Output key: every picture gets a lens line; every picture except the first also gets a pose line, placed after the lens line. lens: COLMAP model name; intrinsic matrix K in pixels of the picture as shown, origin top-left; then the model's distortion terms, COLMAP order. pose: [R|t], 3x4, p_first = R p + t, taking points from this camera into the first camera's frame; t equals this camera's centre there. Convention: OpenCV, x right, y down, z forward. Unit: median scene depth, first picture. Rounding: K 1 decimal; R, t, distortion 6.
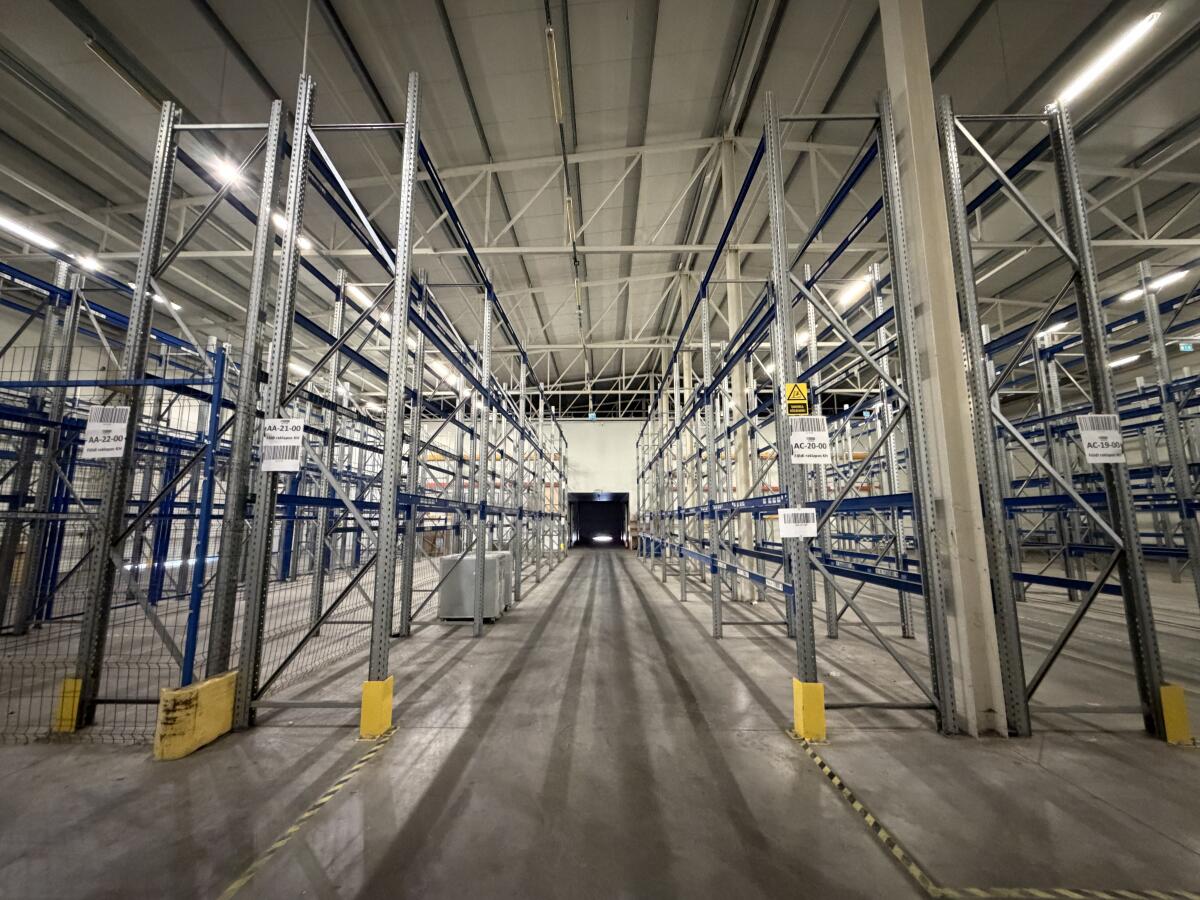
lens RADIAL K [[481.0, 0, 598.7], [0, 481.0, 448.1], [0, 0, 1]] dist [0.003924, 0.000146]
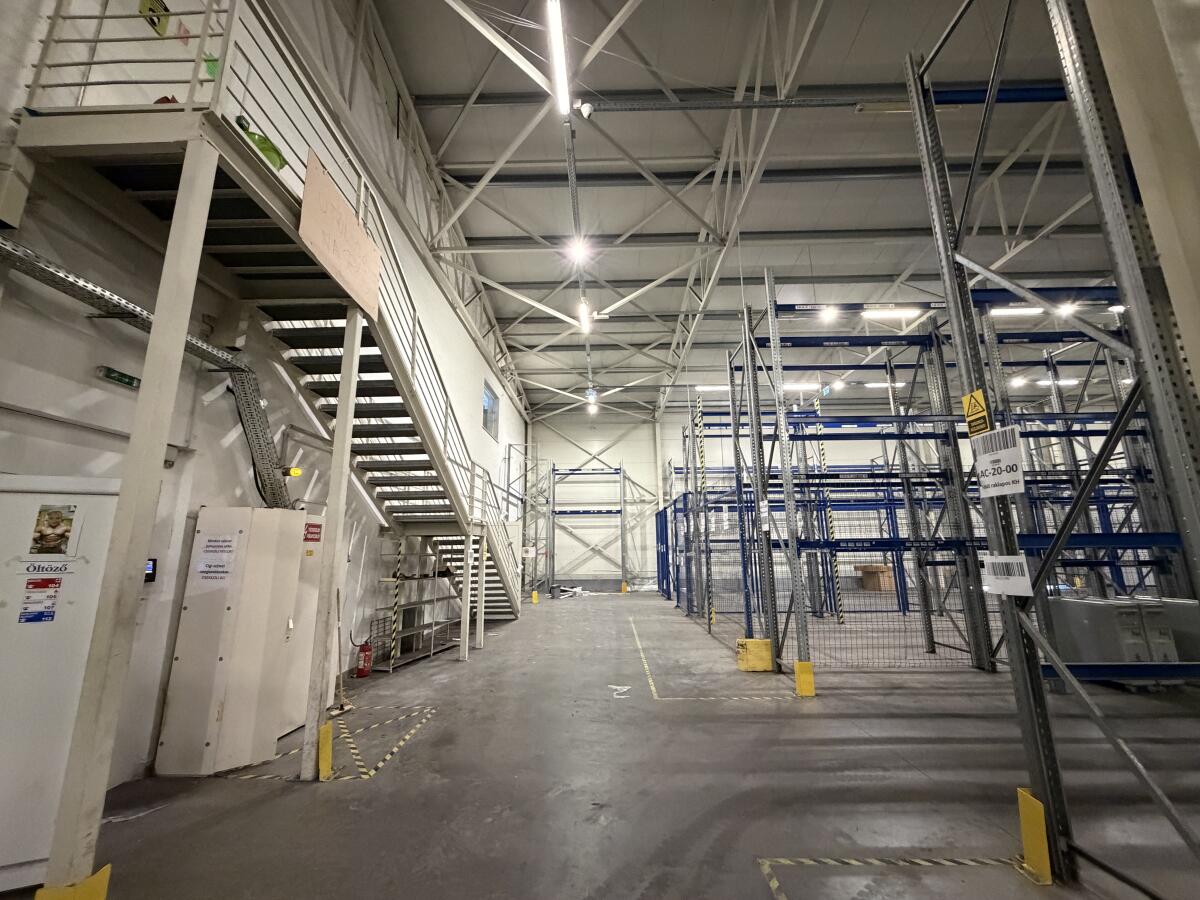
lens RADIAL K [[481.0, 0, 597.6], [0, 481.0, 450.7], [0, 0, 1]] dist [0.003924, 0.000146]
pose [[0.002671, -0.201368, -0.979512, 1.181356], [0.157663, 0.967349, -0.198437, 0.015461], [0.987489, -0.153903, 0.034332, 0.368135]]
